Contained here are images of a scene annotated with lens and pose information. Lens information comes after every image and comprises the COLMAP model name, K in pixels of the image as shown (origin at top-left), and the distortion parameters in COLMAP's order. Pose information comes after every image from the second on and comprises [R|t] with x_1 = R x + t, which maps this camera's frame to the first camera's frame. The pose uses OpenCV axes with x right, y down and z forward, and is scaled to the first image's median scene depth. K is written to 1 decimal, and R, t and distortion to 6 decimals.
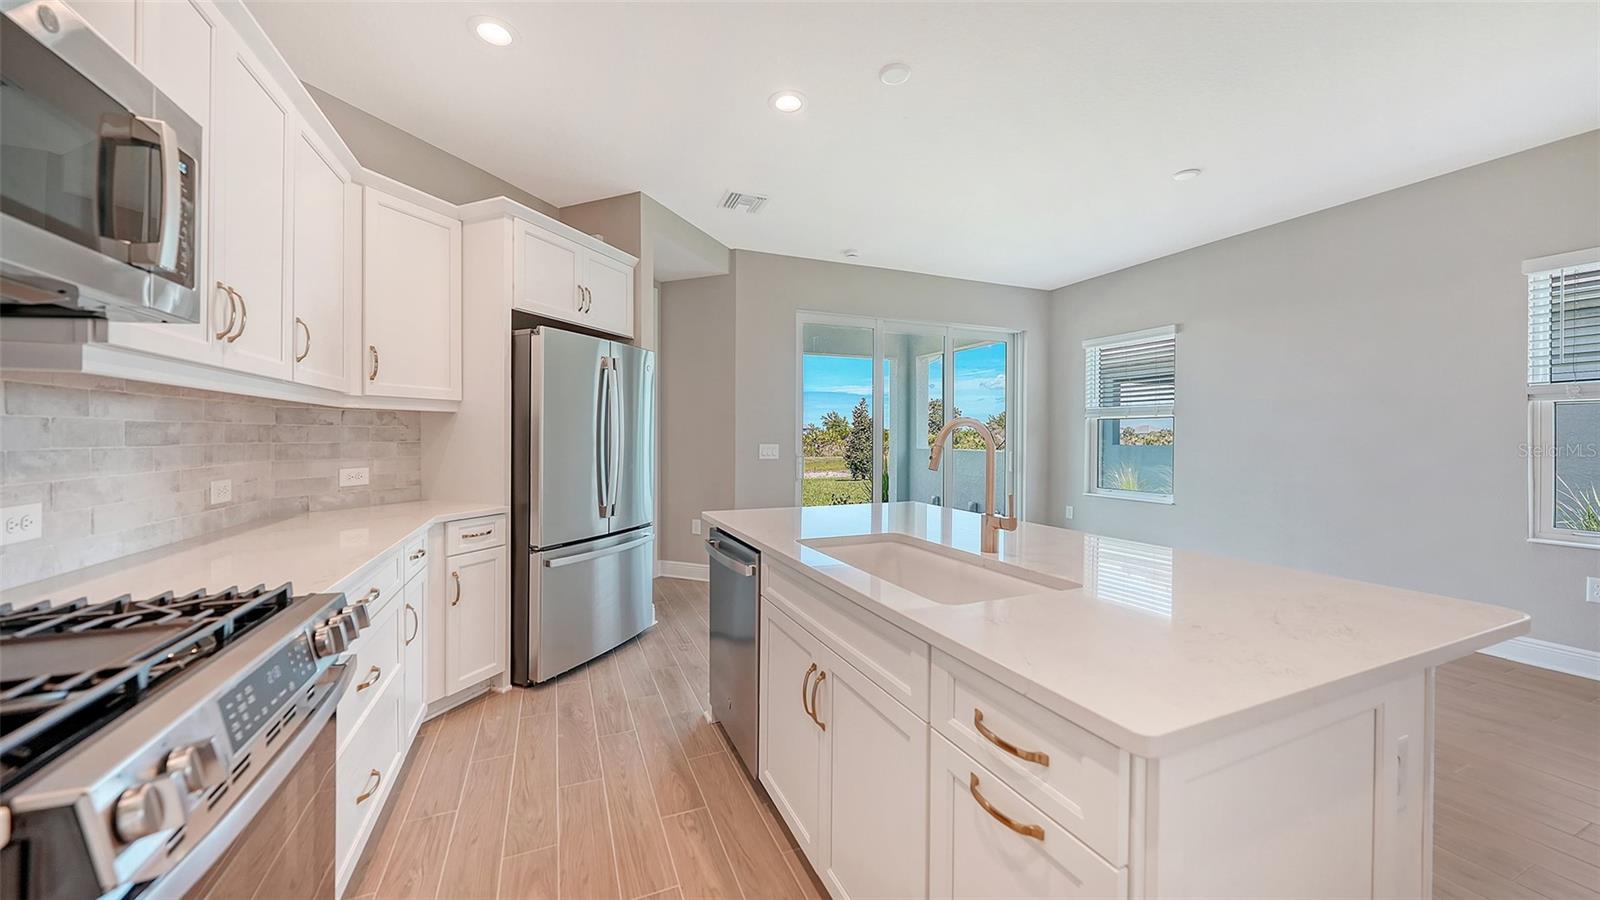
lens RADIAL K [[571.6, 0, 797.5], [0, 571.6, 444.0], [0, 0, 1]] dist [0.000596, 0.000095]
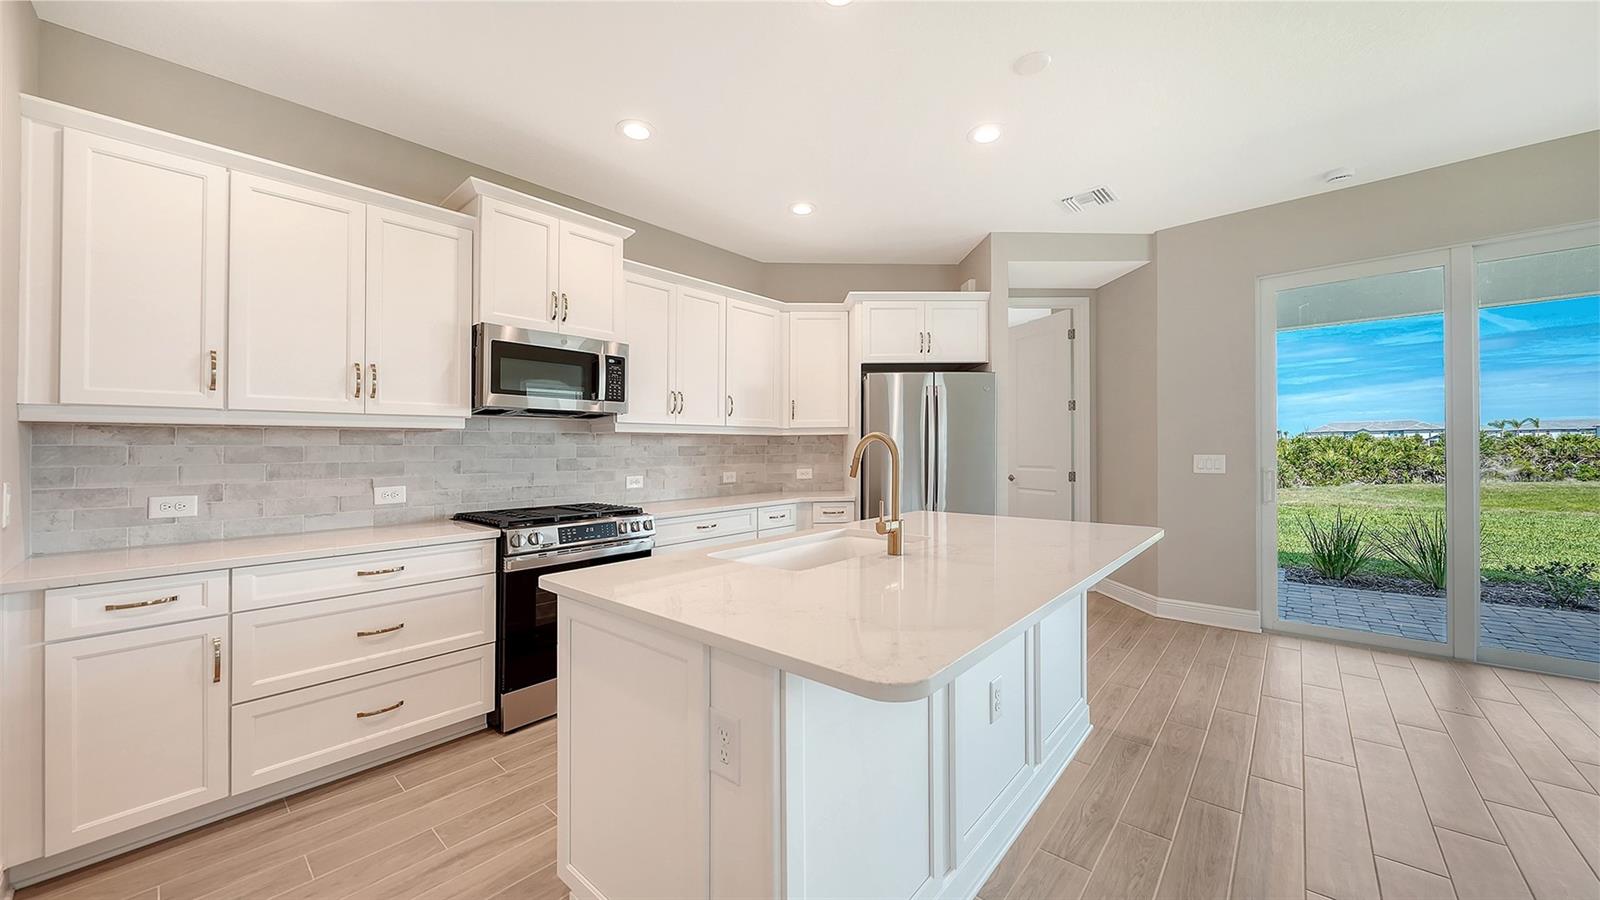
lens RADIAL K [[567.8, 0, 791.9], [0, 567.8, 450.4], [0, 0, 1]] dist [0.000010, 0.000000]
pose [[0.421999, -0.008824, -0.906553, 0.828975], [0.001342, 0.999958, -0.009109, 0.001392], [0.906595, 0.002628, 0.421993, 0.243428]]
